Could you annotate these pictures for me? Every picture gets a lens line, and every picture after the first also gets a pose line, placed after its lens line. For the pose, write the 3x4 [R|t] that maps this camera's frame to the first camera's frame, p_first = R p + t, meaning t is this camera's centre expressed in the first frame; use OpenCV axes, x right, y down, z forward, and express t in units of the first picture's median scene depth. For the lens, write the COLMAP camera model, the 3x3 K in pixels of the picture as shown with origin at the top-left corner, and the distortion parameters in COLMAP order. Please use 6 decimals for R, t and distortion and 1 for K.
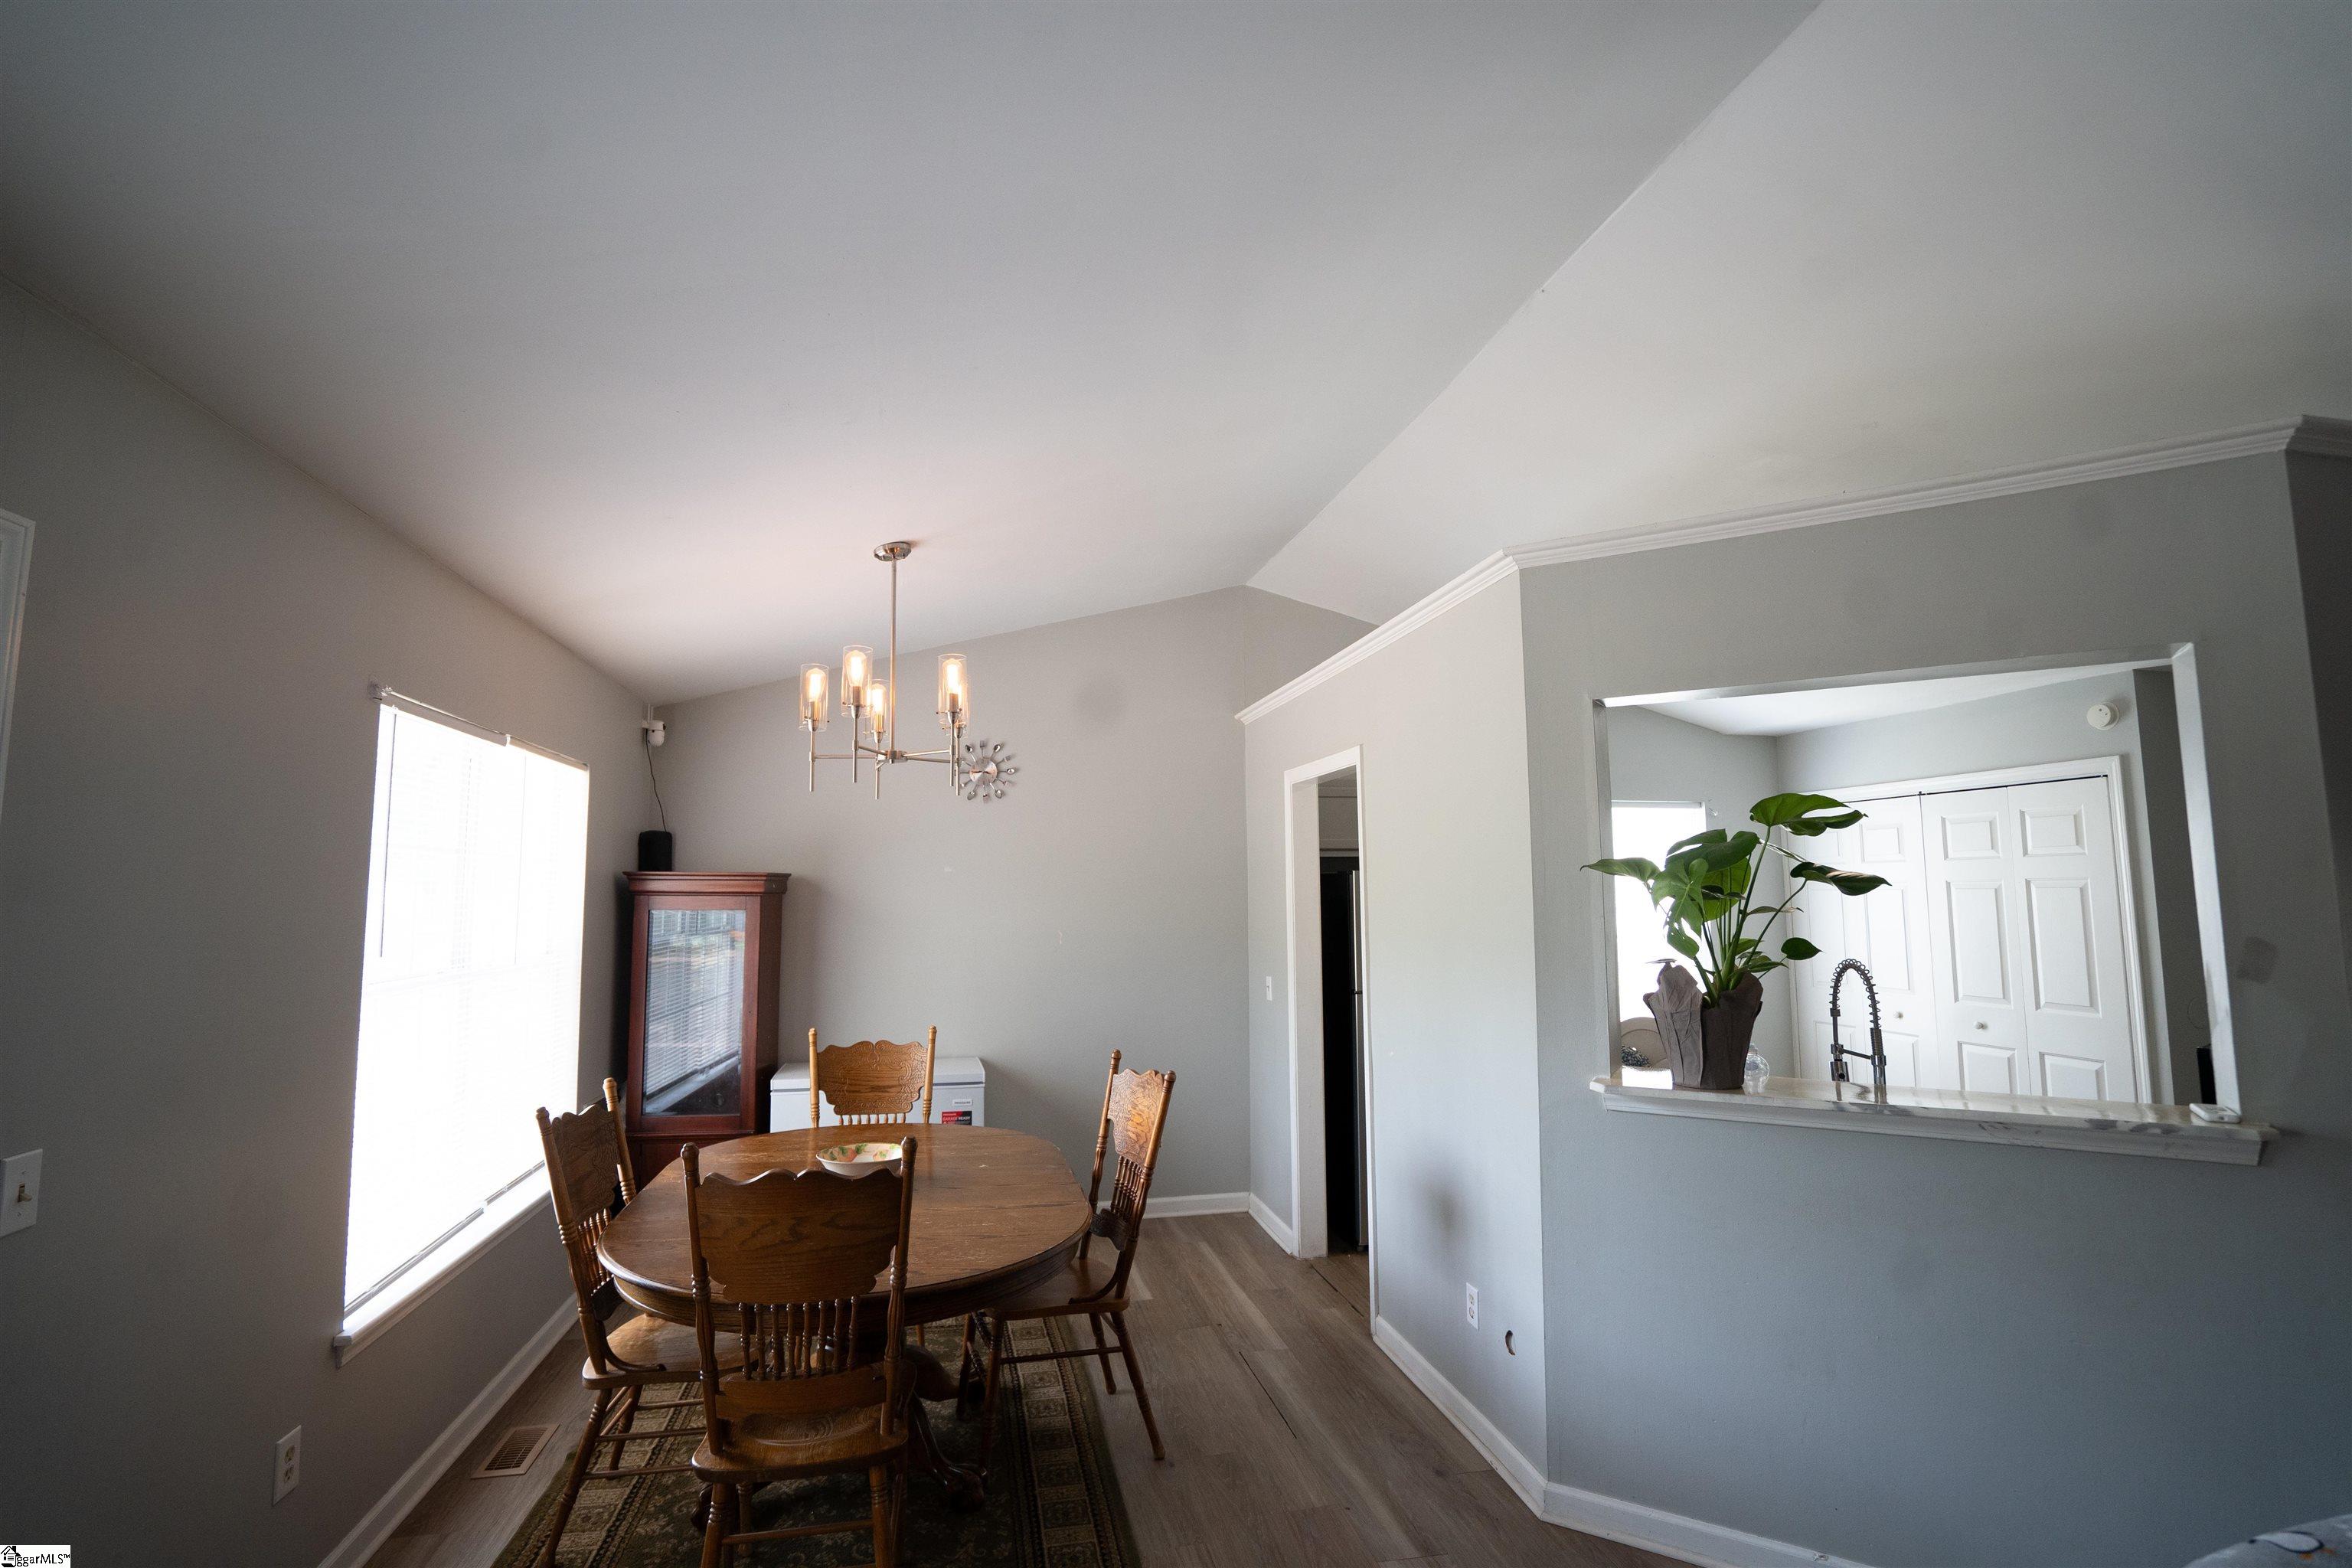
lens RADIAL K [[1099.9, 0, 1176.0], [0, 1099.9, 784.0], [0, 0, 1]] dist [-0.048833, 0.018962]
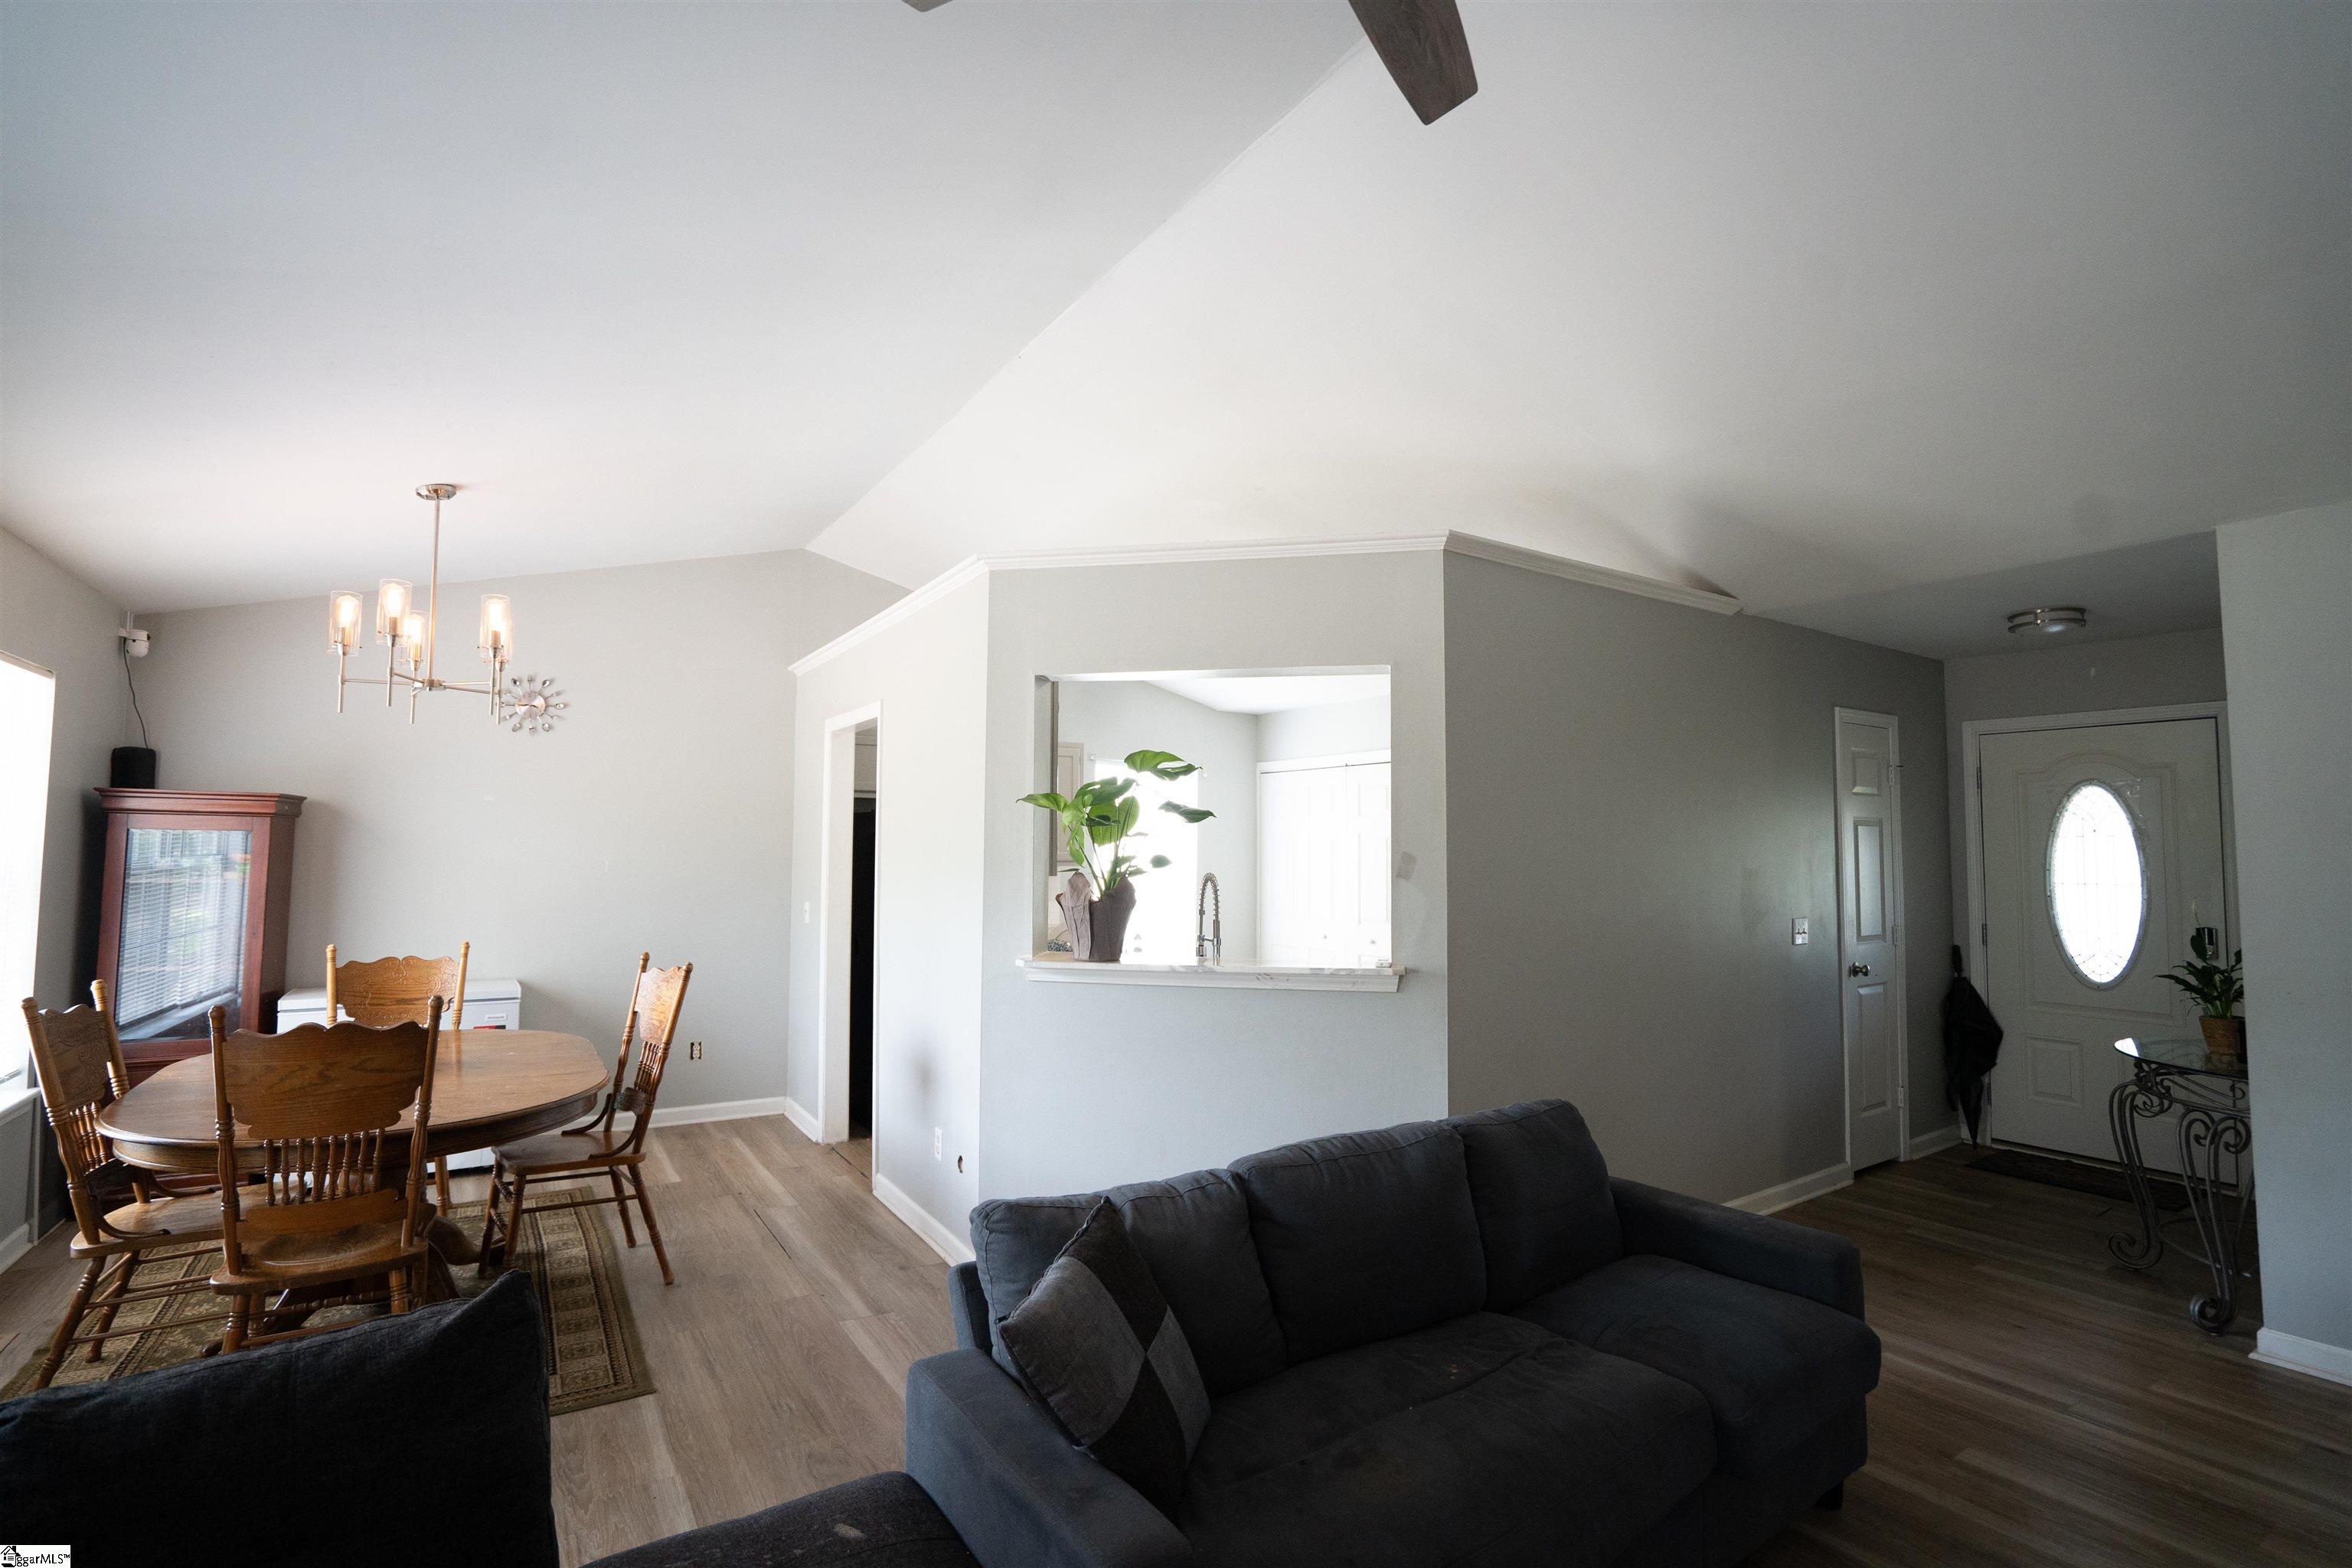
lens RADIAL K [[1099.9, 0, 1176.0], [0, 1099.9, 784.0], [0, 0, 1]] dist [-0.048833, 0.018962]
pose [[0.937232, 0.036642, 0.346777, 0.067004], [-0.049175, 0.998414, 0.027409, 0.007857], [-0.345222, -0.042741, 0.937547, -0.259343]]
